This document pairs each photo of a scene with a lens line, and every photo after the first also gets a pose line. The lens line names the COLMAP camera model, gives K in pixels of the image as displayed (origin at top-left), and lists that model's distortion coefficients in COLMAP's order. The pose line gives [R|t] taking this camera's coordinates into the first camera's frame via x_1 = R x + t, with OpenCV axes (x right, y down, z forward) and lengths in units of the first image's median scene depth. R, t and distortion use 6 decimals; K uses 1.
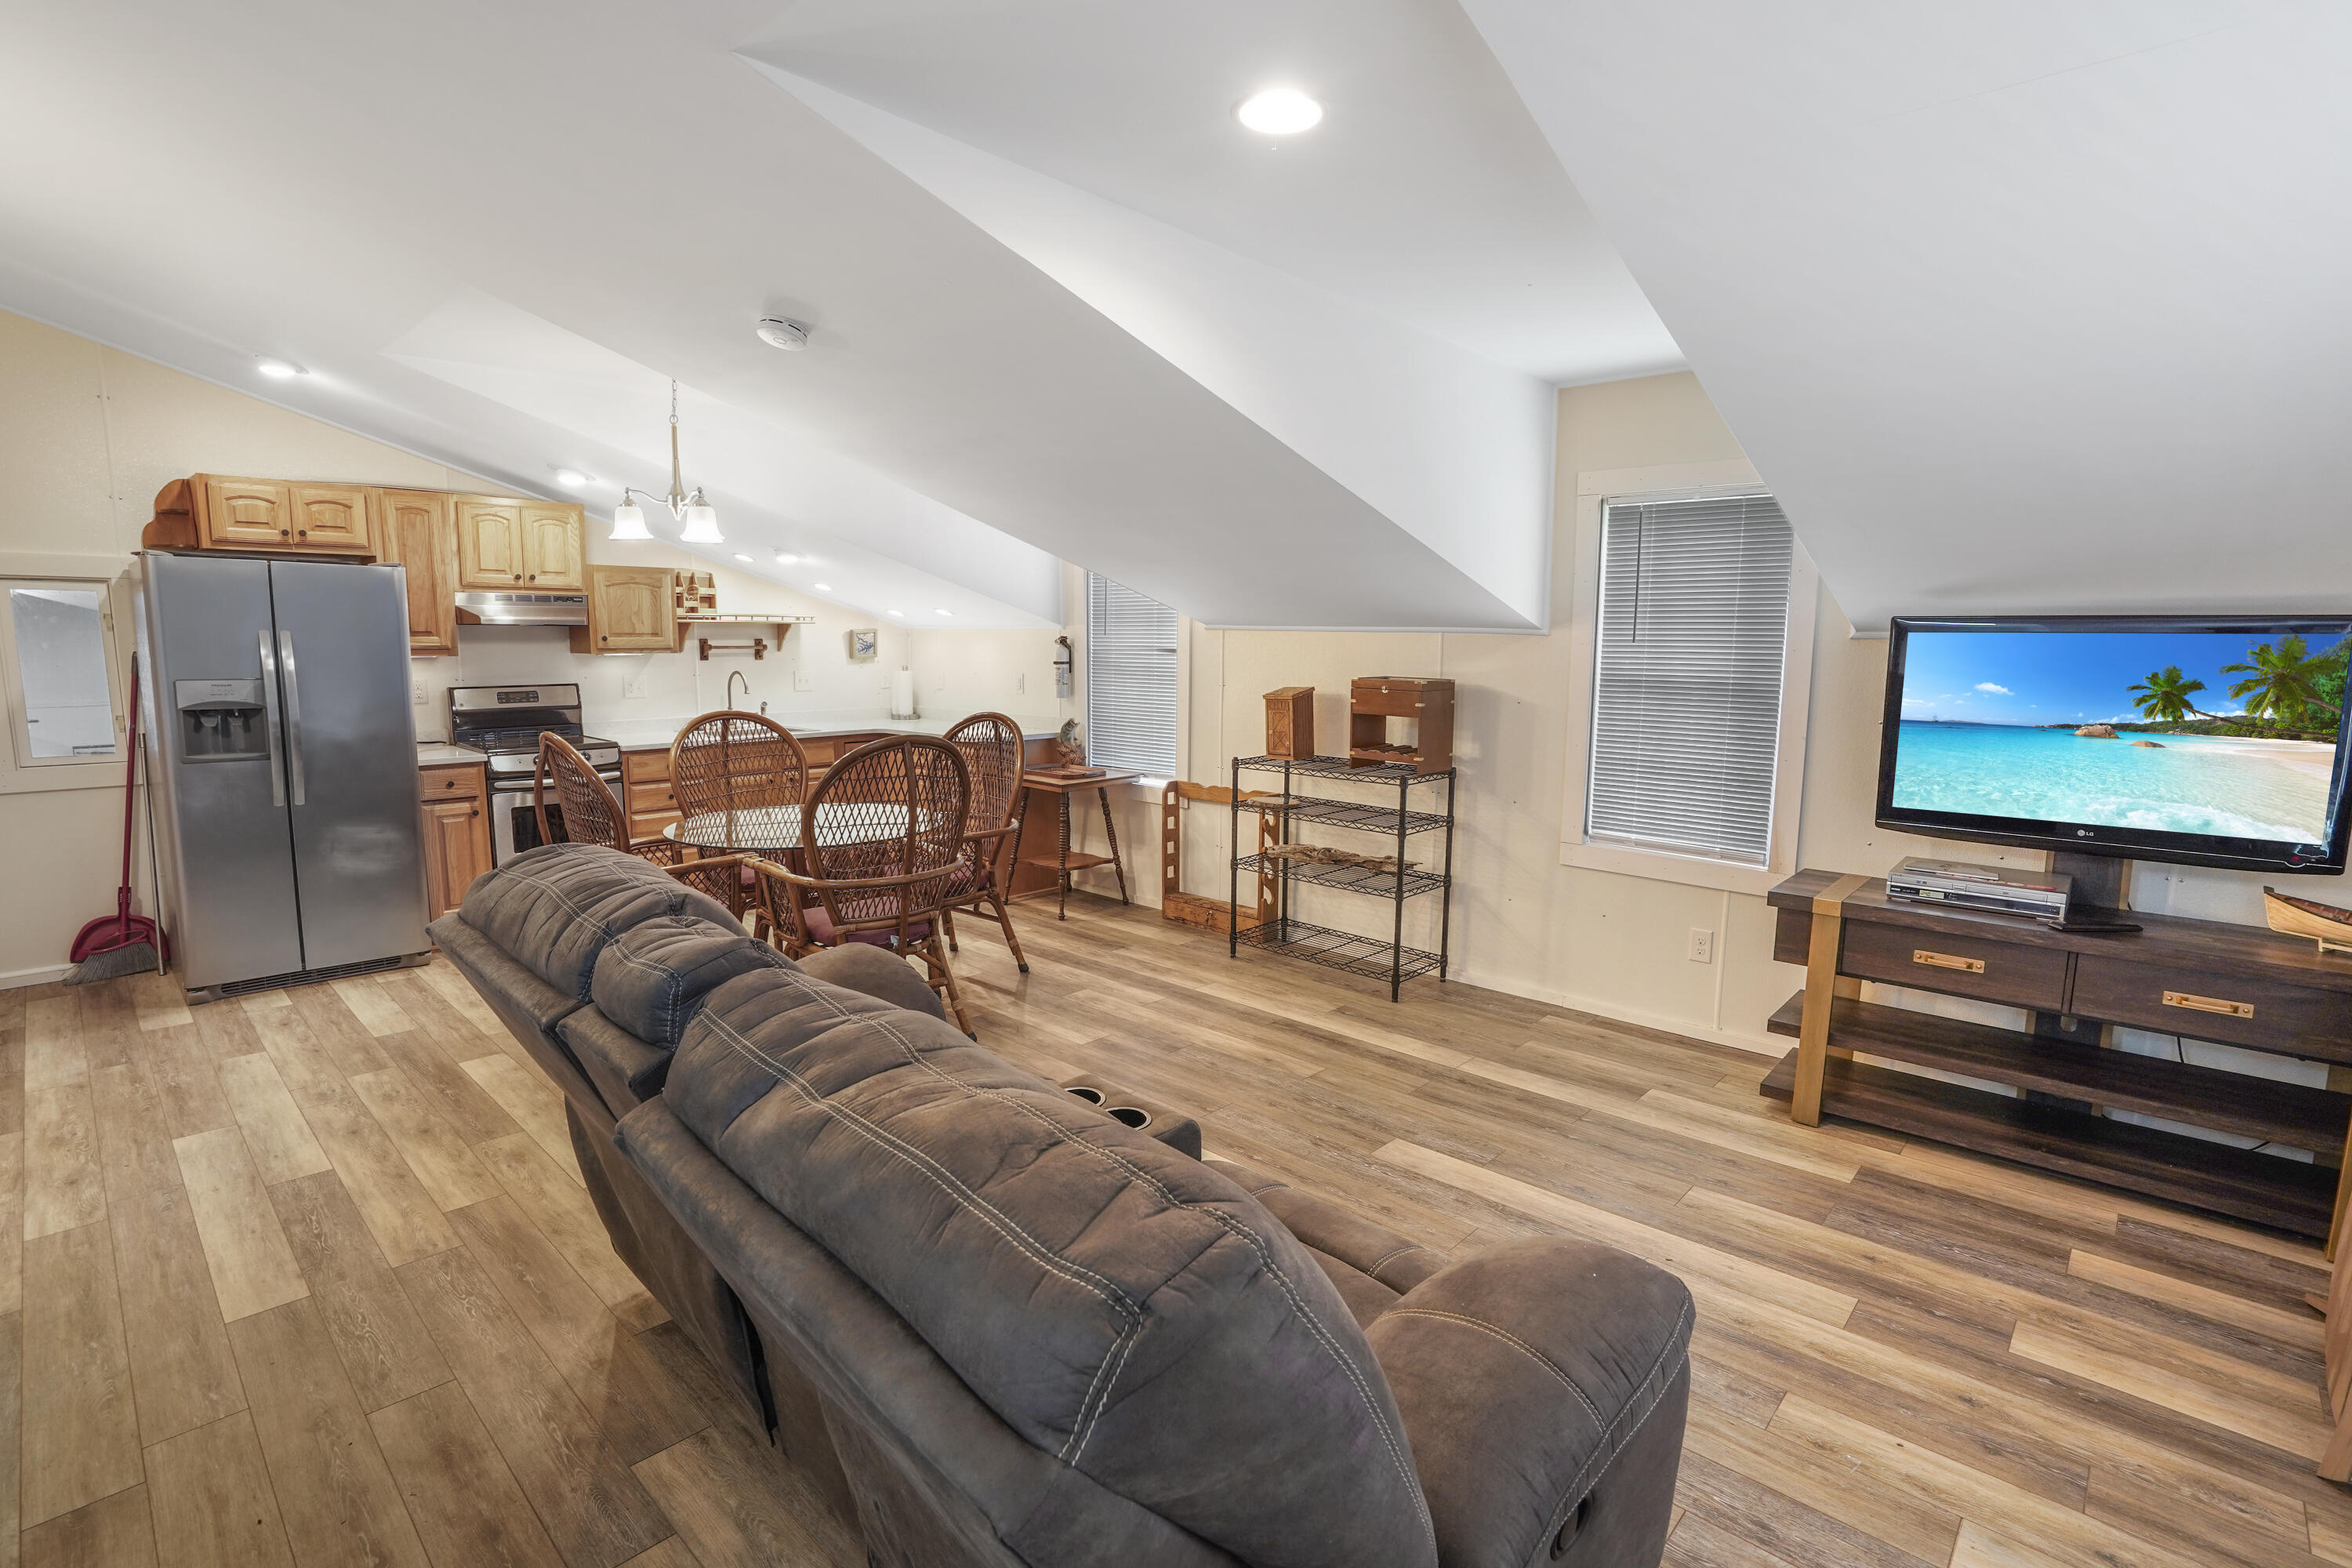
lens RADIAL K [[1112.1, 0, 1145.4], [0, 1112.1, 782.3], [0, 0, 1]] dist [-0.021784, 0.012430]
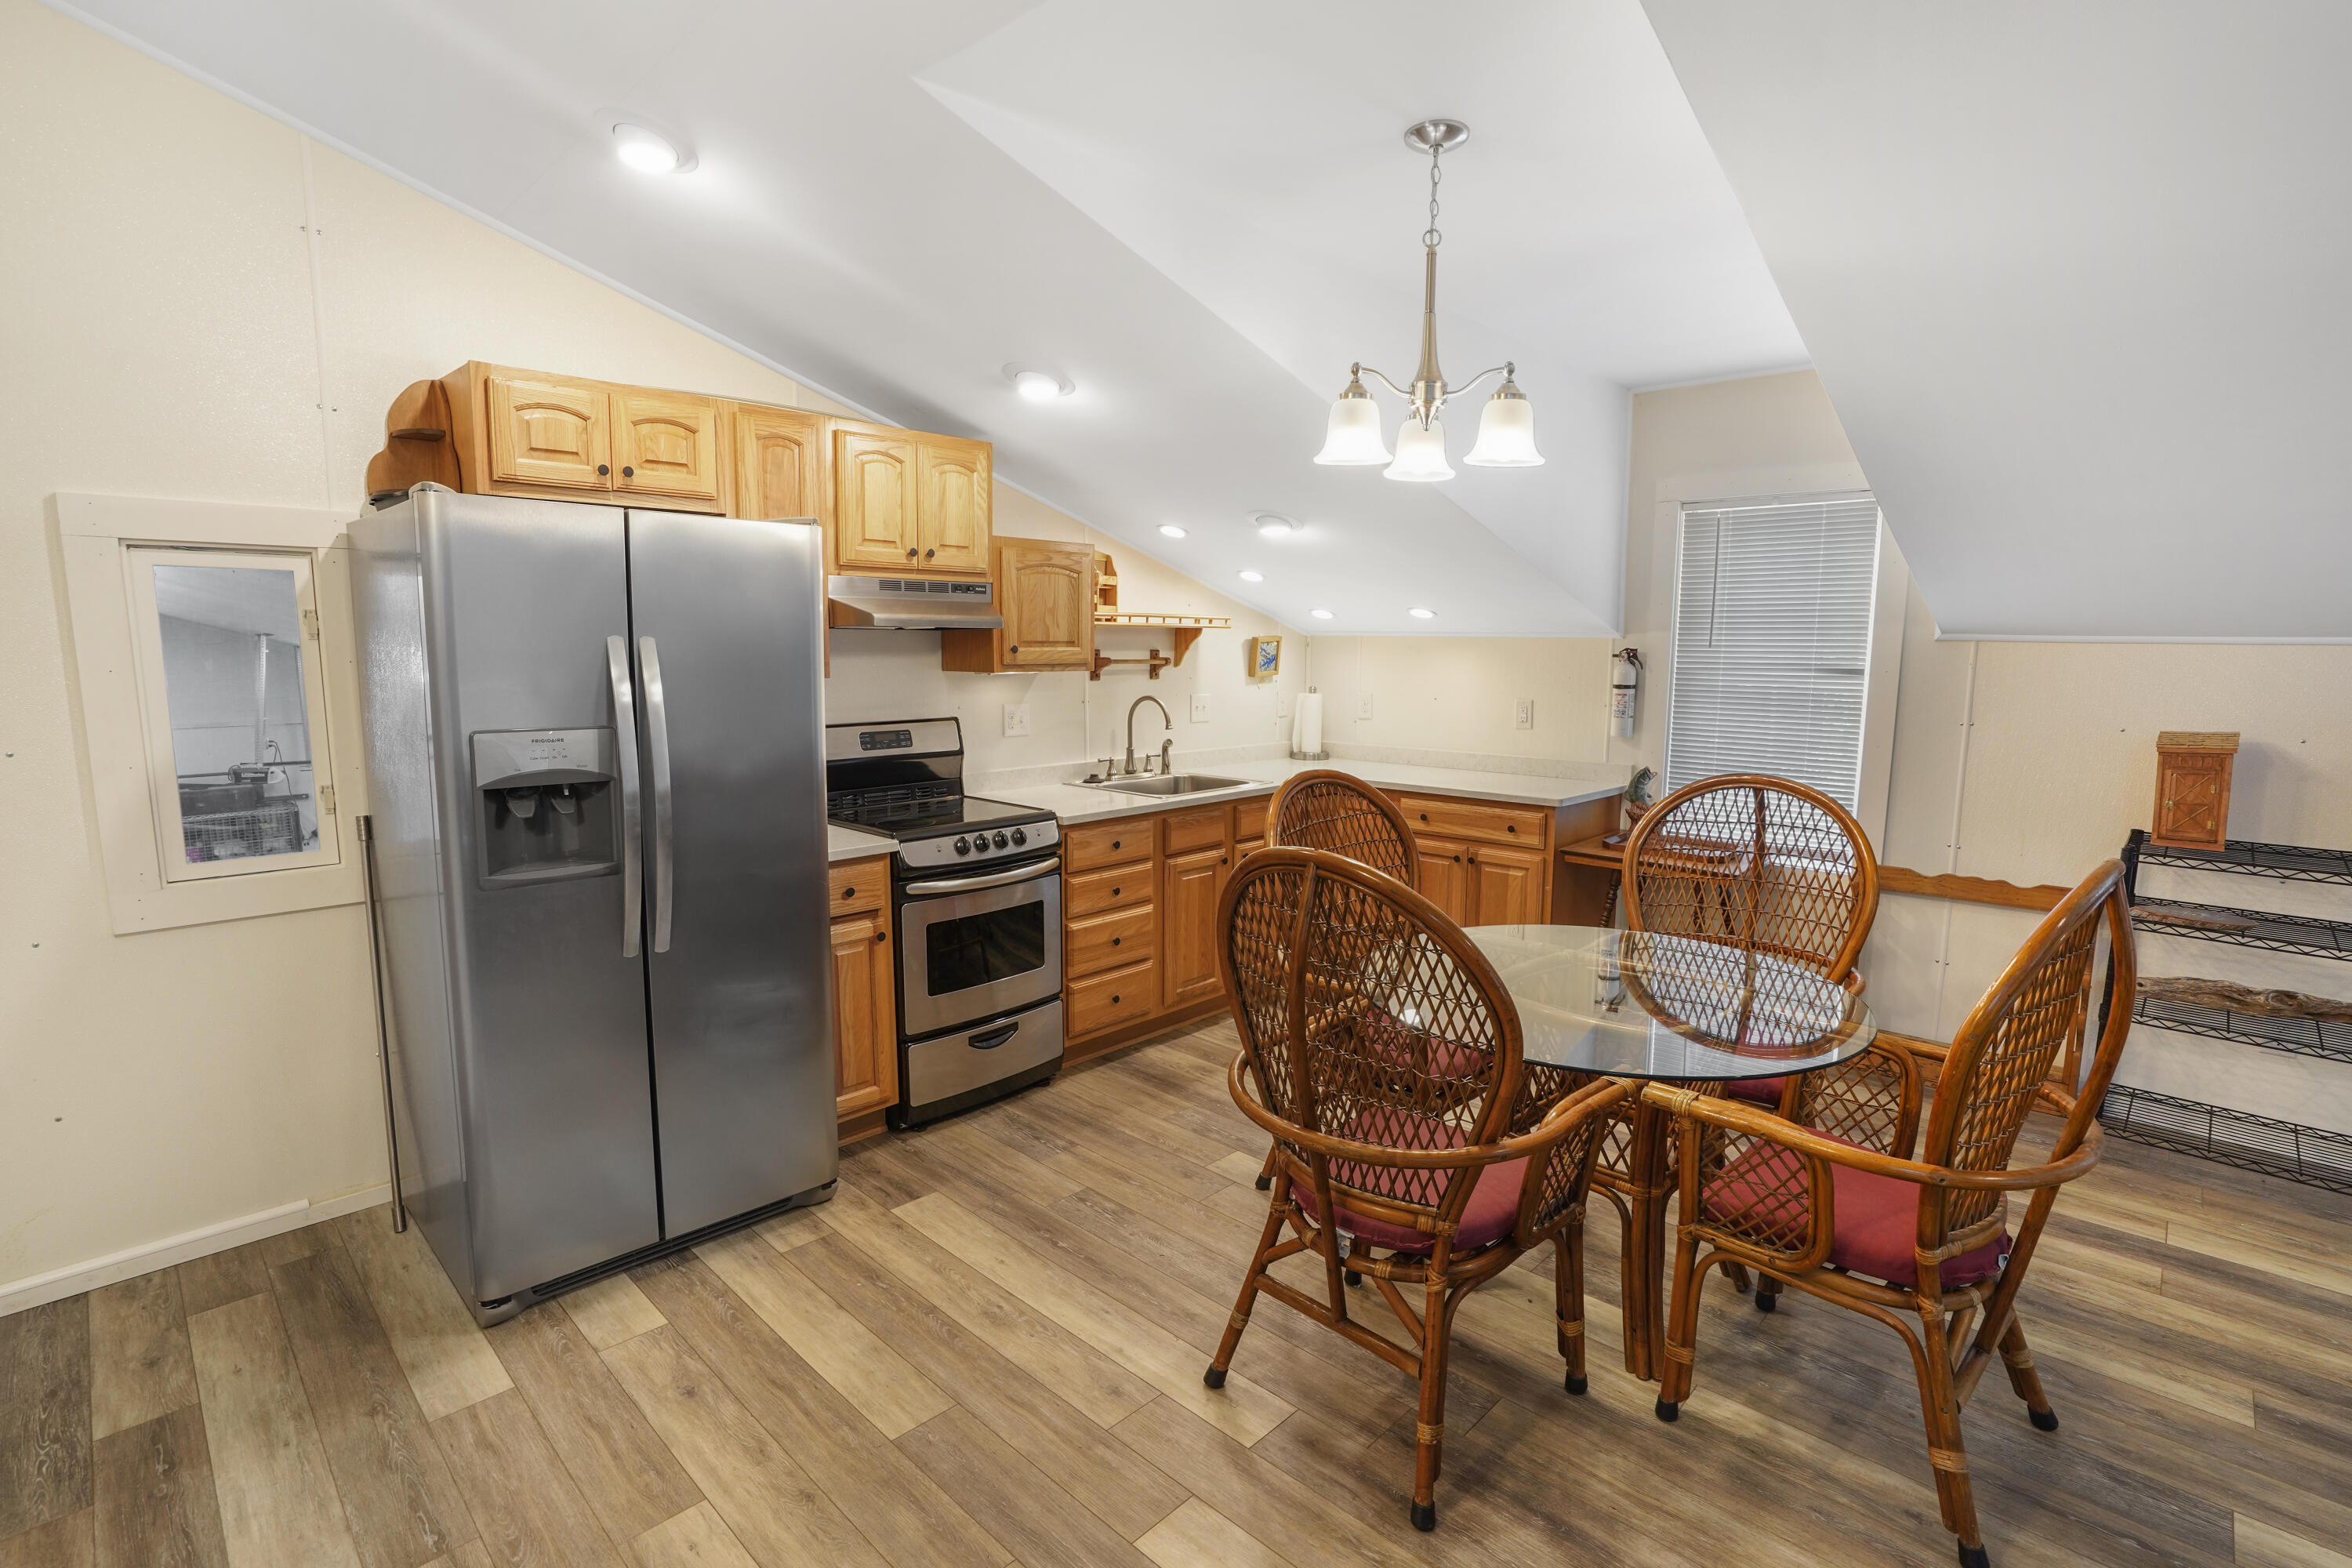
lens RADIAL K [[1108.7, 0, 1176.0], [0, 1108.7, 784.0], [0, 0, 1]] dist [-0.050706, 0.025965]
pose [[0.999901, -0.002374, 0.013887, -0.448126], [0.002453, 0.999981, -0.005668, -0.052071], [-0.013873, 0.005702, 0.999888, 0.386637]]
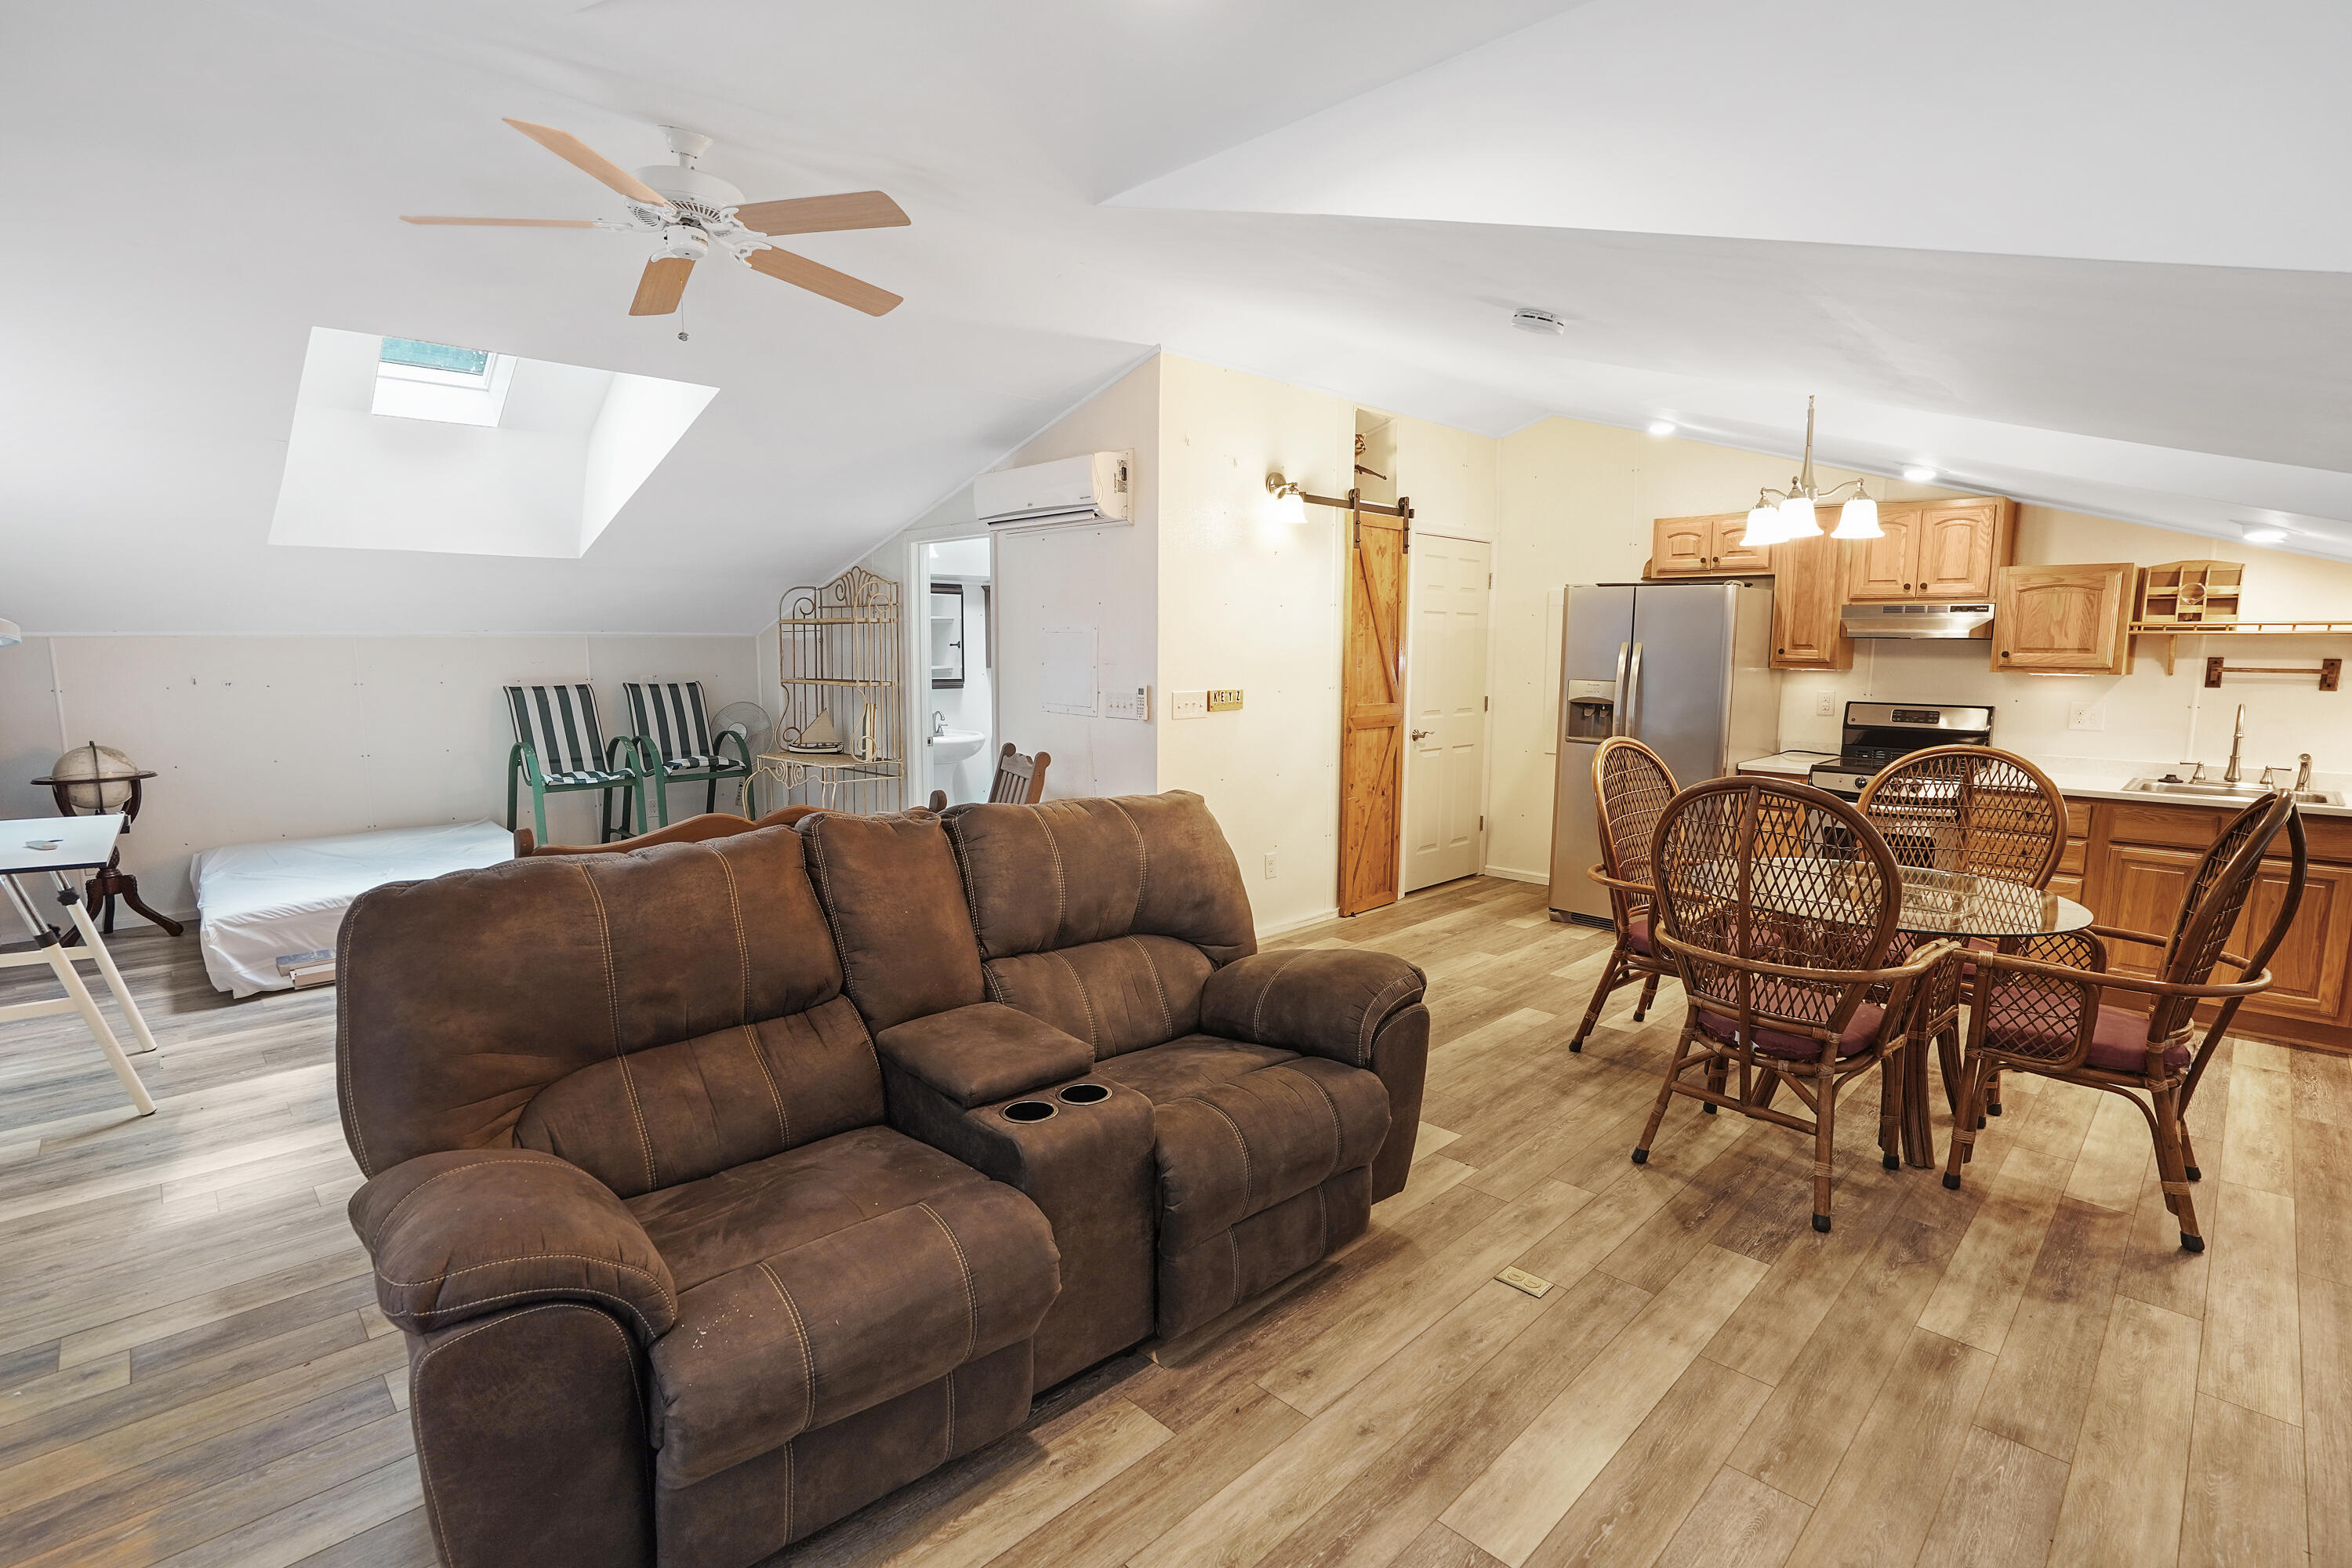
lens RADIAL K [[1108.7, 0, 1176.0], [0, 1108.7, 784.0], [0, 0, 1]] dist [-0.050706, 0.025965]
pose [[-0.011570, 0.122616, -0.992387, 0.381347], [-0.138409, 0.982703, 0.123033, -0.053460], [0.990308, 0.138778, 0.005601, 0.433534]]
